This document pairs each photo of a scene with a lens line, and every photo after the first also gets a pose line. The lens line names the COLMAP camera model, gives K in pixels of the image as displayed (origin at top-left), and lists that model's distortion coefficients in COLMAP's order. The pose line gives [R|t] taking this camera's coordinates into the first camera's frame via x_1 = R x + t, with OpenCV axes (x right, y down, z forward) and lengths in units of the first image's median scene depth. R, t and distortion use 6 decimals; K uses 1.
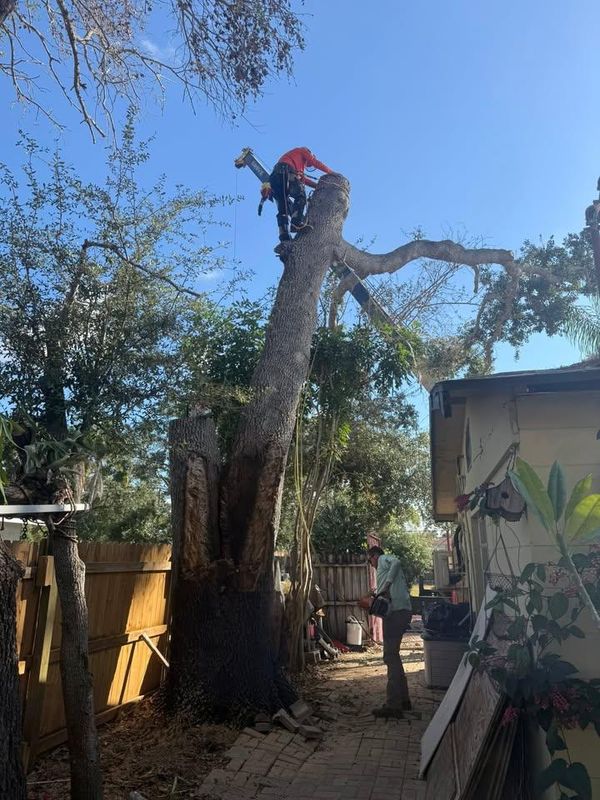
lens RADIAL K [[568.2, 0, 300.0], [0, 568.2, 400.0], [0, 0, 1]] dist [0.089861, -0.132592]
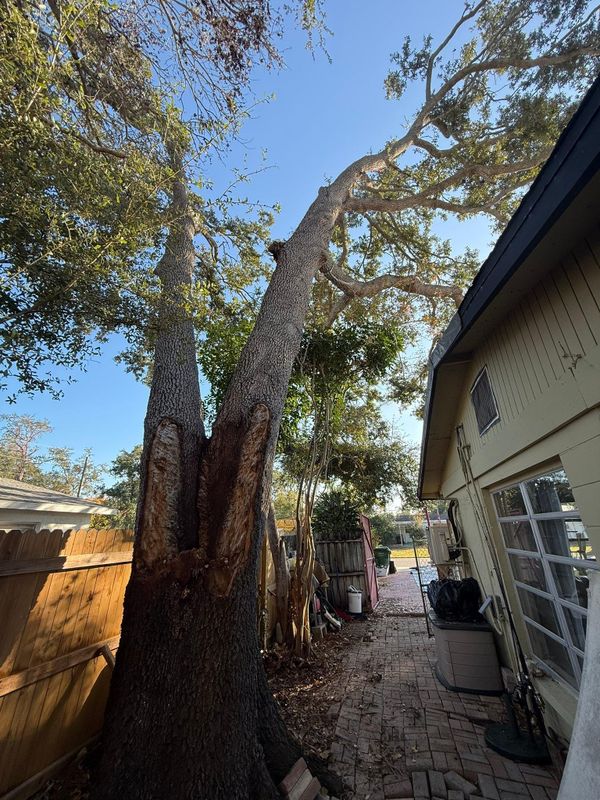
lens RADIAL K [[307.9, 0, 298.5], [0, 307.9, 414.1], [0, 0, 1]] dist [0.000553, -0.000008]
pose [[0.998717, -0.040706, -0.030125, 0.023933], [0.037690, 0.994792, -0.094702, 0.134368], [0.033823, 0.093445, 0.995050, 0.544487]]
